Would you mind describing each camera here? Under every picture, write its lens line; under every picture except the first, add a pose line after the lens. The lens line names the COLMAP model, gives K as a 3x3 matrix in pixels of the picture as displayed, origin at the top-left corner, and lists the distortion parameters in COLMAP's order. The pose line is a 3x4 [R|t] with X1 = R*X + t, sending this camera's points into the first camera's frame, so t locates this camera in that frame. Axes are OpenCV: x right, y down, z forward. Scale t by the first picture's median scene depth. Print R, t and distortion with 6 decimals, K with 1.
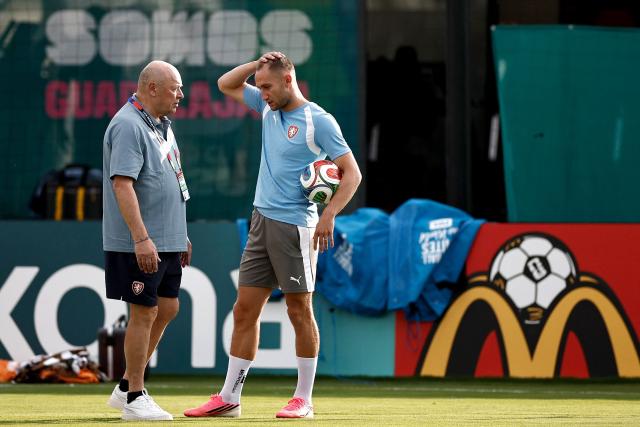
lens RADIAL K [[260.5, 0, 318.7], [0, 260.5, 215.0], [0, 0, 1]] dist [-0.001133, 0.000580]
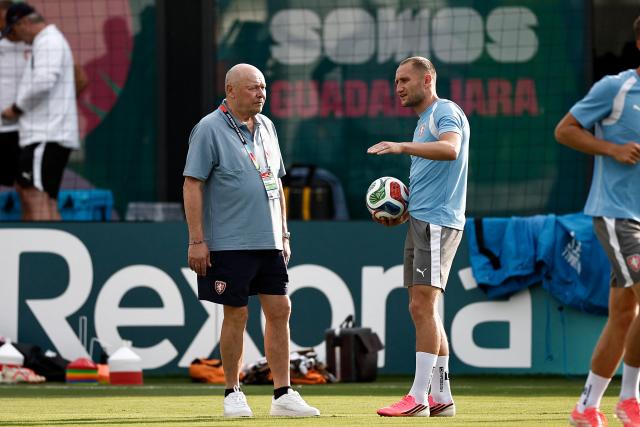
lens RADIAL K [[260.5, 0, 319.9], [0, 260.5, 212.7], [0, 0, 1]] dist [-0.001133, 0.000580]
pose [[0.999962, -0.008672, -0.001011, -0.863644], [0.008671, 0.999961, -0.001467, -0.006968], [0.001023, 0.001459, 0.999998, 0.004846]]
